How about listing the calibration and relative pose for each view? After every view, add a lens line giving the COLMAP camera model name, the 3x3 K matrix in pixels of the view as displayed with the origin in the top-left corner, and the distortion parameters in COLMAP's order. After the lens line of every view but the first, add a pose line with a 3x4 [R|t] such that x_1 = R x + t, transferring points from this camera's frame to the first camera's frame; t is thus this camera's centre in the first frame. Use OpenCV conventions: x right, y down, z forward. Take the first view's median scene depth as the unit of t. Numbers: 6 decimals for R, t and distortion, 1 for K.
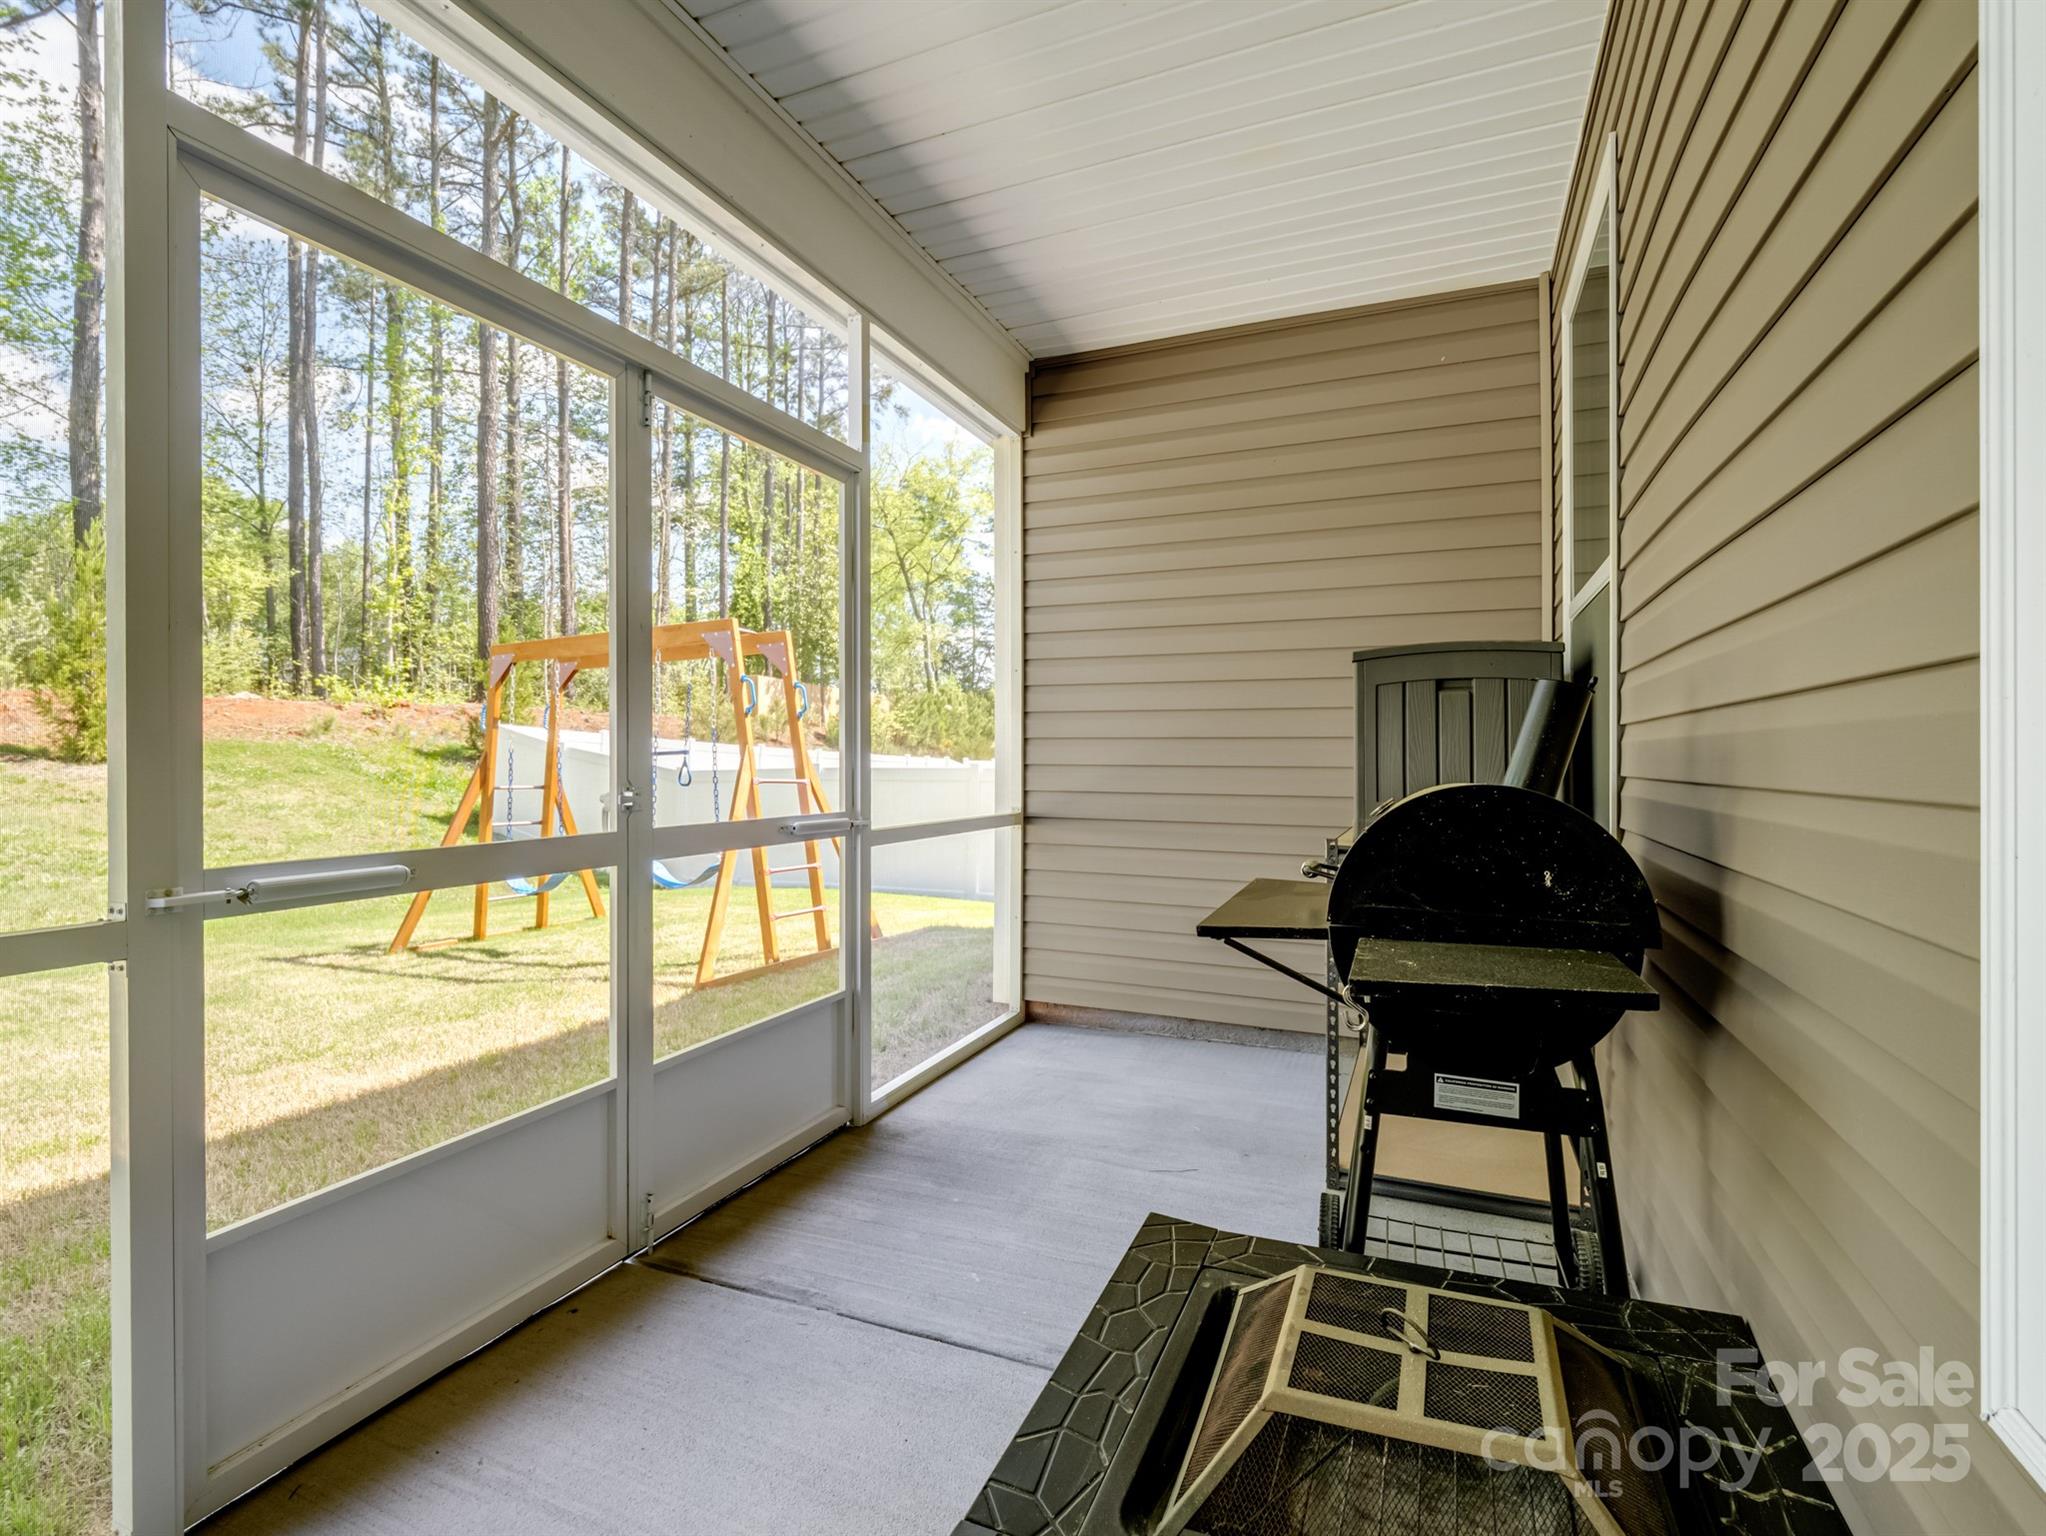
lens RADIAL K [[985.4, 0, 1006.3], [0, 985.4, 767.2], [0, 0, 1]] dist [-0.004630, -0.000525]
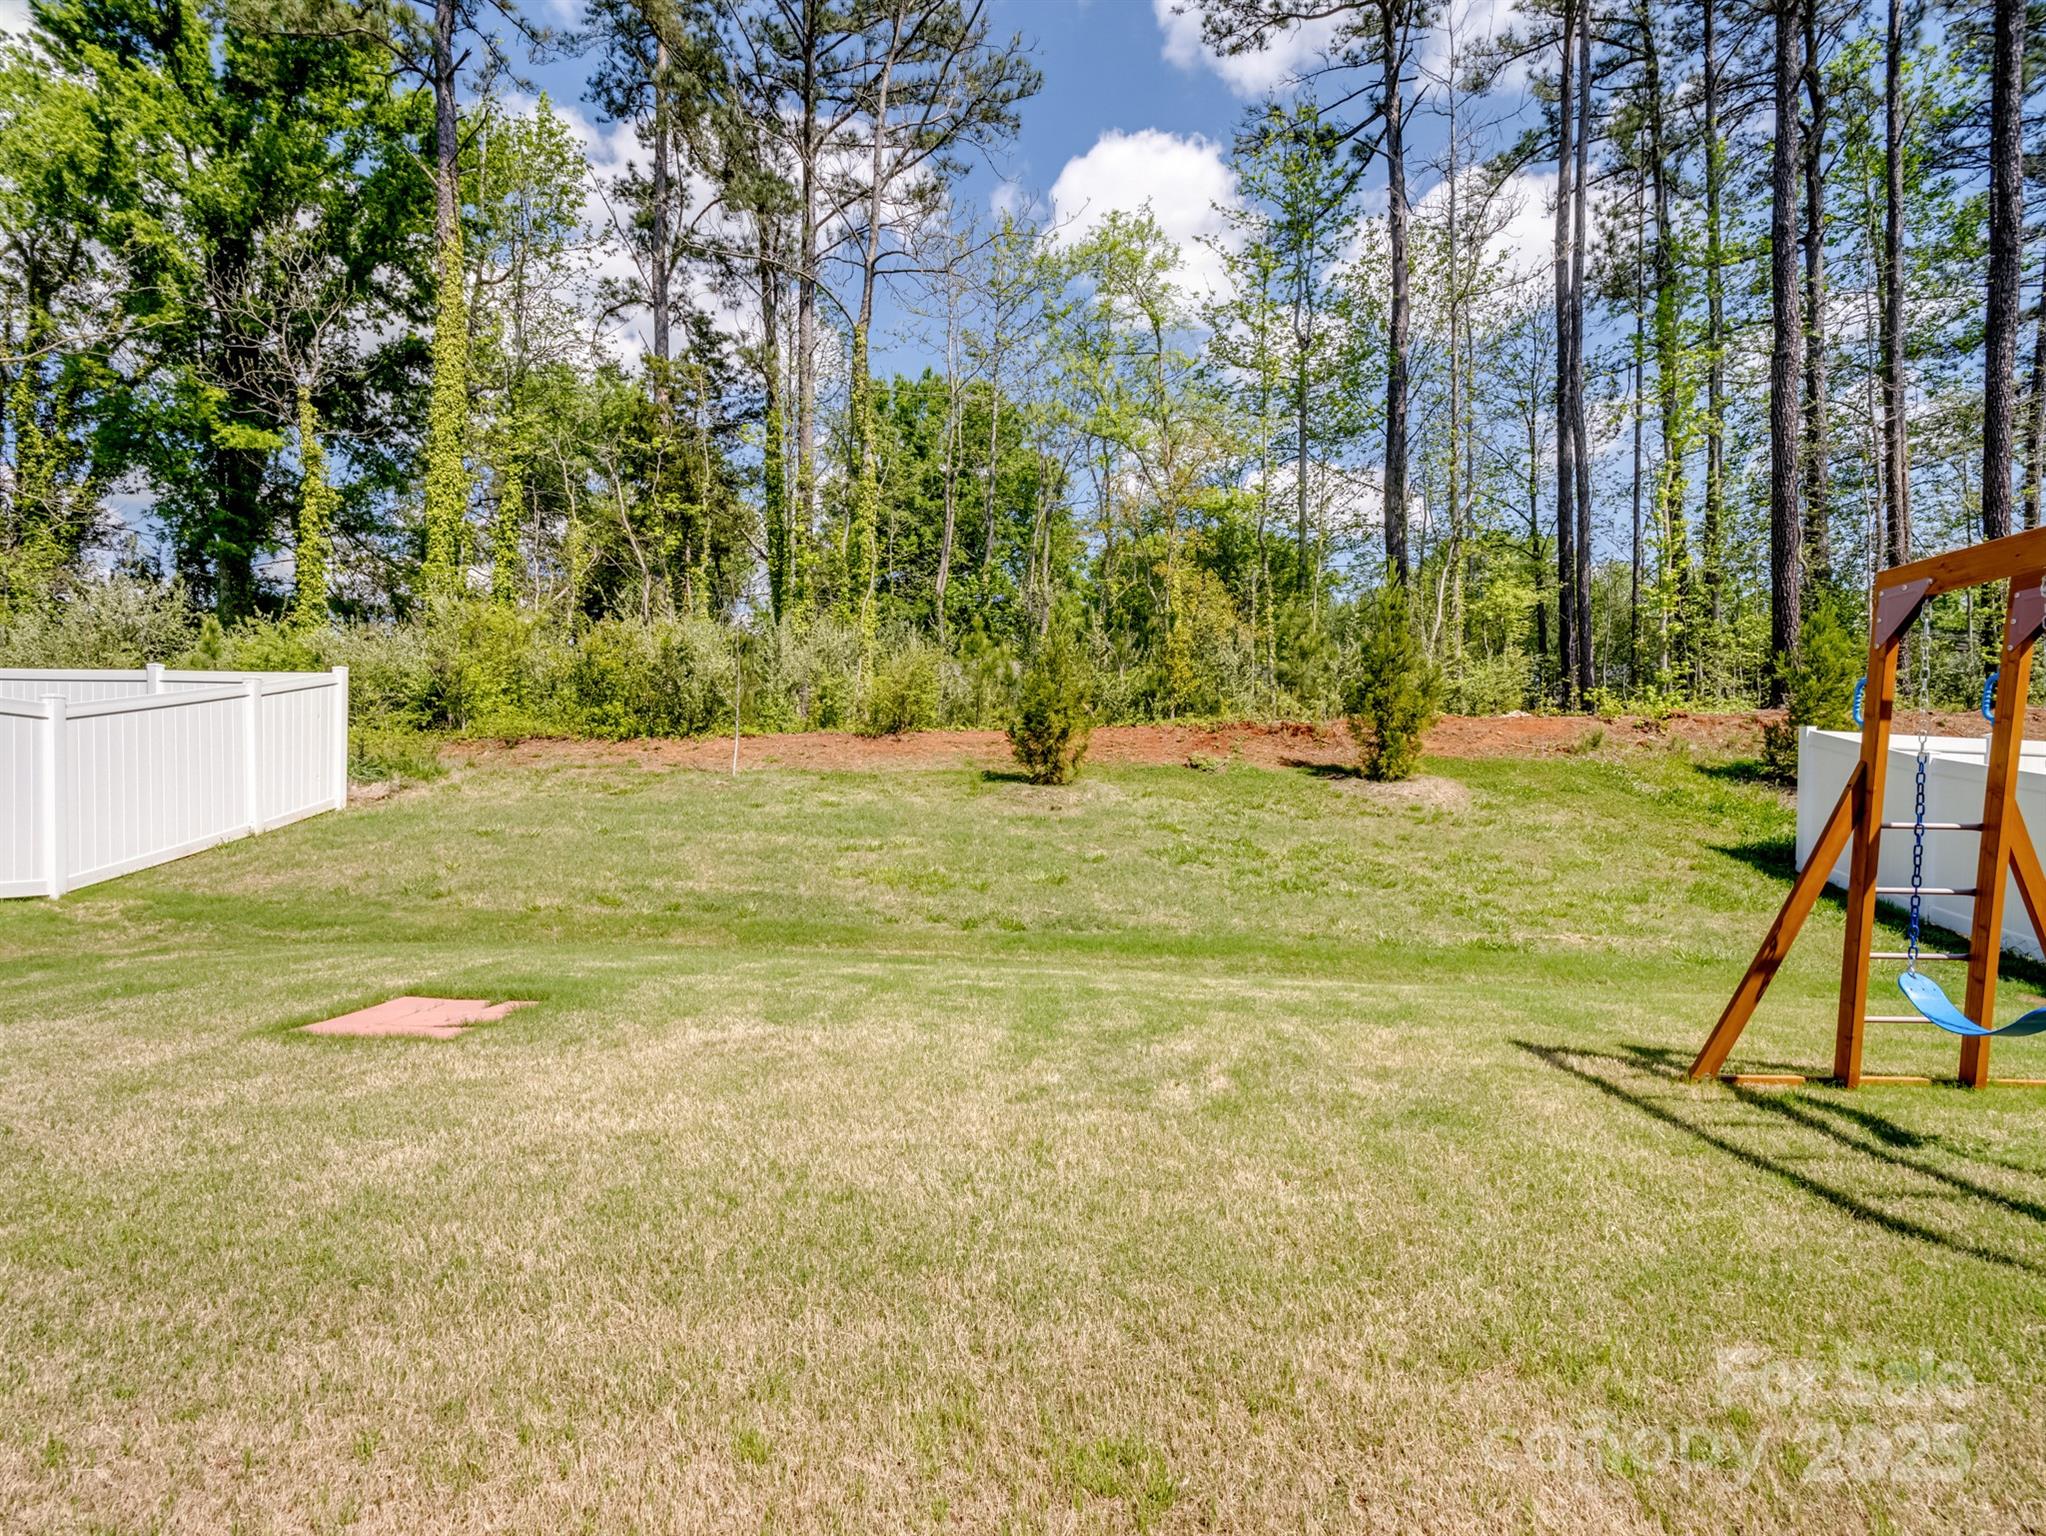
lens RADIAL K [[985.4, 0, 1006.3], [0, 985.4, 767.2], [0, 0, 1]] dist [-0.004630, -0.000525]
pose [[0.413354, -0.010290, -0.910512, -0.062320], [-0.007468, 0.999864, -0.014690, -0.000107], [0.910540, 0.012872, 0.413221, 0.090506]]
